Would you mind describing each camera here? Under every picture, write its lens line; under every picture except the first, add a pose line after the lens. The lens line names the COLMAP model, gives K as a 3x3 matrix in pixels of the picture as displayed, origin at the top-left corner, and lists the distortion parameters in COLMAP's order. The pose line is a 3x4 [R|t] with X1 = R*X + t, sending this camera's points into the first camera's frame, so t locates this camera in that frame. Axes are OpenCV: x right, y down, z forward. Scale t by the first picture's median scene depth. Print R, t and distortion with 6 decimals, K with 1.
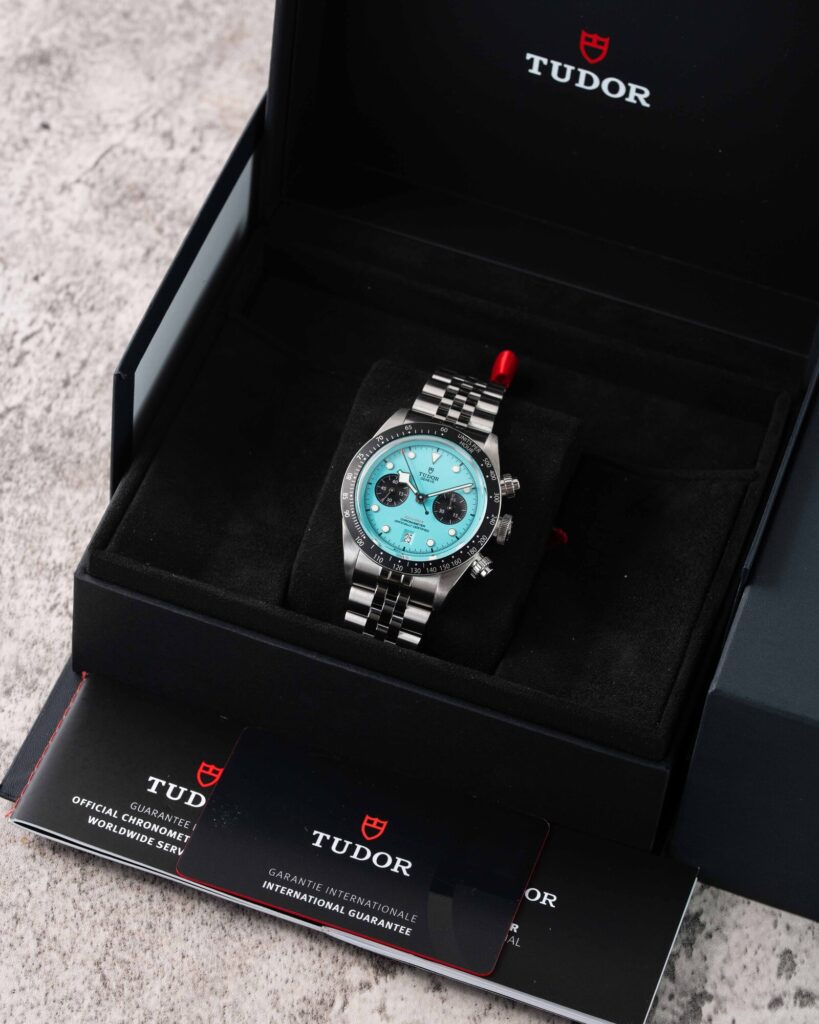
lens RADIAL K [[4316.6, 0, 409.5], [0, 4316.6, 512.0], [0, 0, 1]] dist [-0.188488, 1.240253]
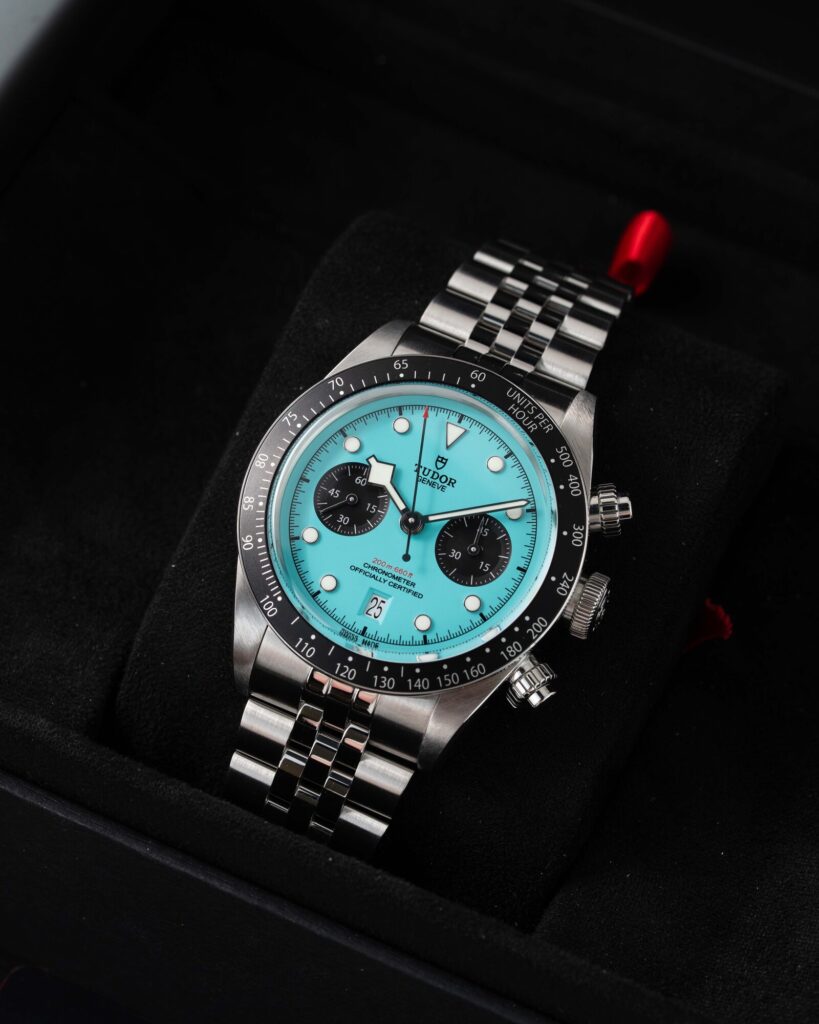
lens RADIAL K [[4316.6, 0, 409.5], [0, 4316.6, 512.0], [0, 0, 1]] dist [-0.188488, 1.240253]
pose [[0.993789, 0.085656, -0.071040, 0.034550], [-0.082696, 0.995620, 0.043616, -0.024059], [0.074465, -0.037470, 0.996519, 0.545289]]
